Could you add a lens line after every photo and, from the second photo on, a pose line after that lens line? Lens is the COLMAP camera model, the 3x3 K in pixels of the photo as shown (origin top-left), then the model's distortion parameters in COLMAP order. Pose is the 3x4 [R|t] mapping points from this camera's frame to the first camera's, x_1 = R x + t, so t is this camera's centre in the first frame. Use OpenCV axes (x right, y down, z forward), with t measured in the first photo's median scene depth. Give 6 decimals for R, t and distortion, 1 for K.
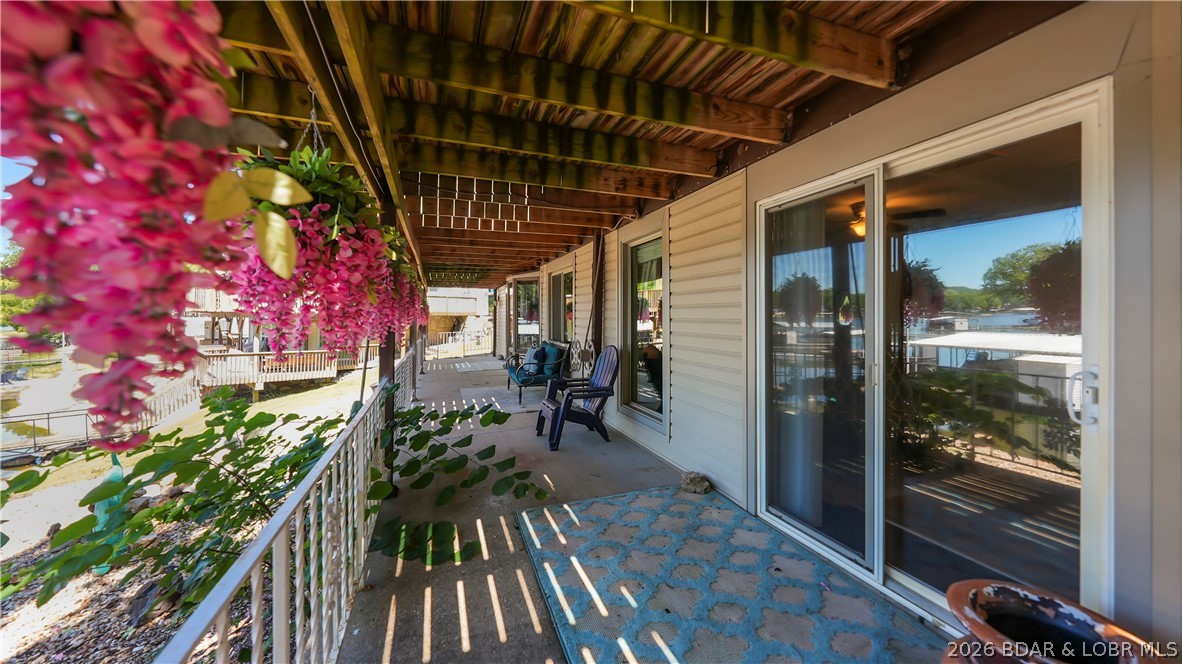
lens RADIAL K [[420.3, 0, 590.6], [0, 420.3, 322.2], [0, 0, 1]] dist [-0.001136, 0.000006]
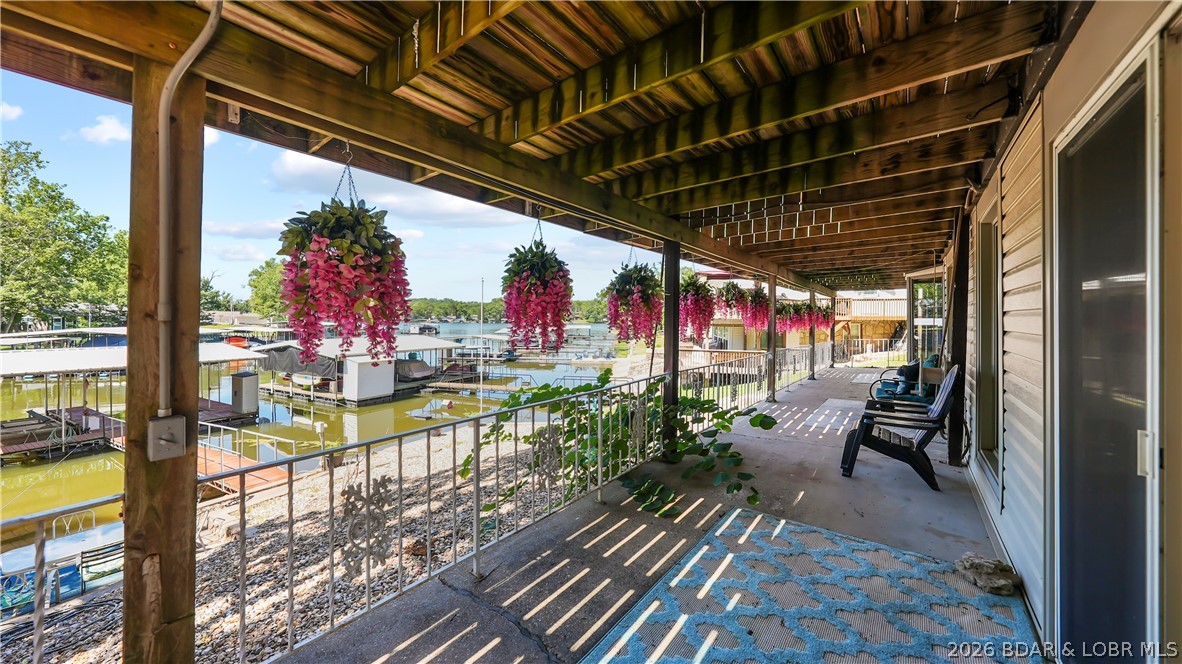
lens RADIAL K [[407.9, 0, 590.1], [0, 407.9, 326.0], [0, 0, 1]] dist [-0.003757, 0.000142]
pose [[0.525322, 0.007601, -0.850869, 0.548833], [-0.007929, 0.999960, 0.004038, -0.019121], [0.850866, 0.004625, 0.525362, 0.127457]]
